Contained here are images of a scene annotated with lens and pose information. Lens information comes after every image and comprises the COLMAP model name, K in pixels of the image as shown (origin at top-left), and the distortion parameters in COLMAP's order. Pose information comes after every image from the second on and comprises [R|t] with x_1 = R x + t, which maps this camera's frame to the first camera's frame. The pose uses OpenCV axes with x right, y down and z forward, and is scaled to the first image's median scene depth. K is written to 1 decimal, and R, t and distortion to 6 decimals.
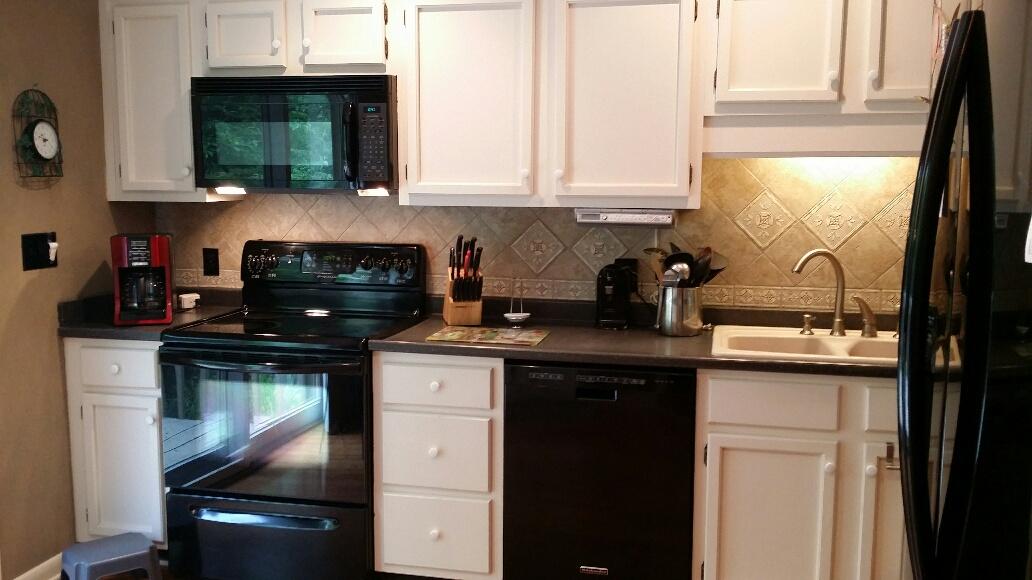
lens RADIAL K [[910.9, 0, 516.0], [0, 910.9, 290.0], [0, 0, 1]] dist [0.004299, -0.000813]
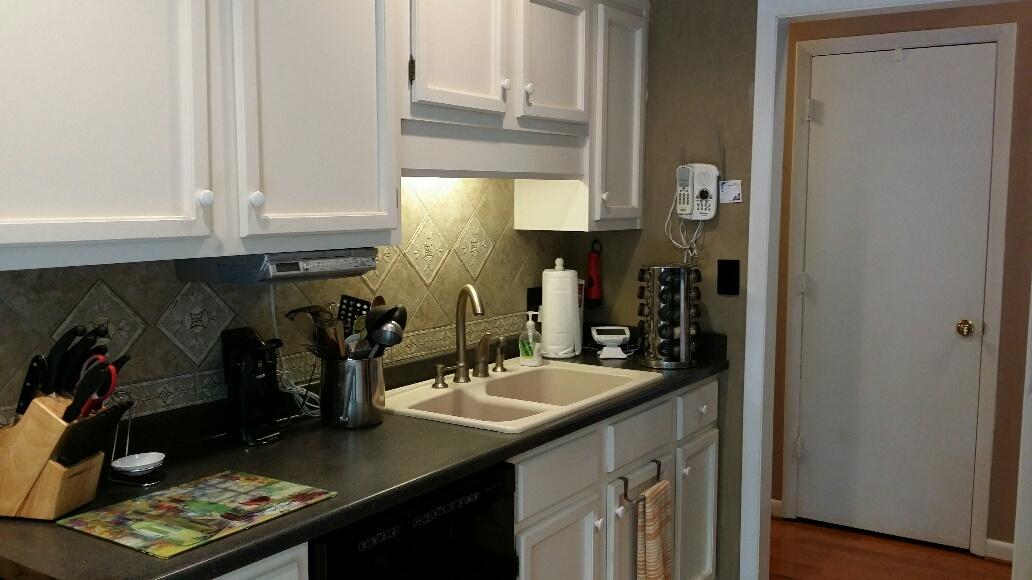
lens RADIAL K [[910.9, 0, 516.0], [0, 910.9, 290.0], [0, 0, 1]] dist [0.004299, -0.000813]
pose [[0.354465, -0.097665, 0.929955, -0.432923], [0.110913, 0.991901, 0.061895, -0.085523], [-0.928468, 0.081204, 0.362427, 0.630018]]
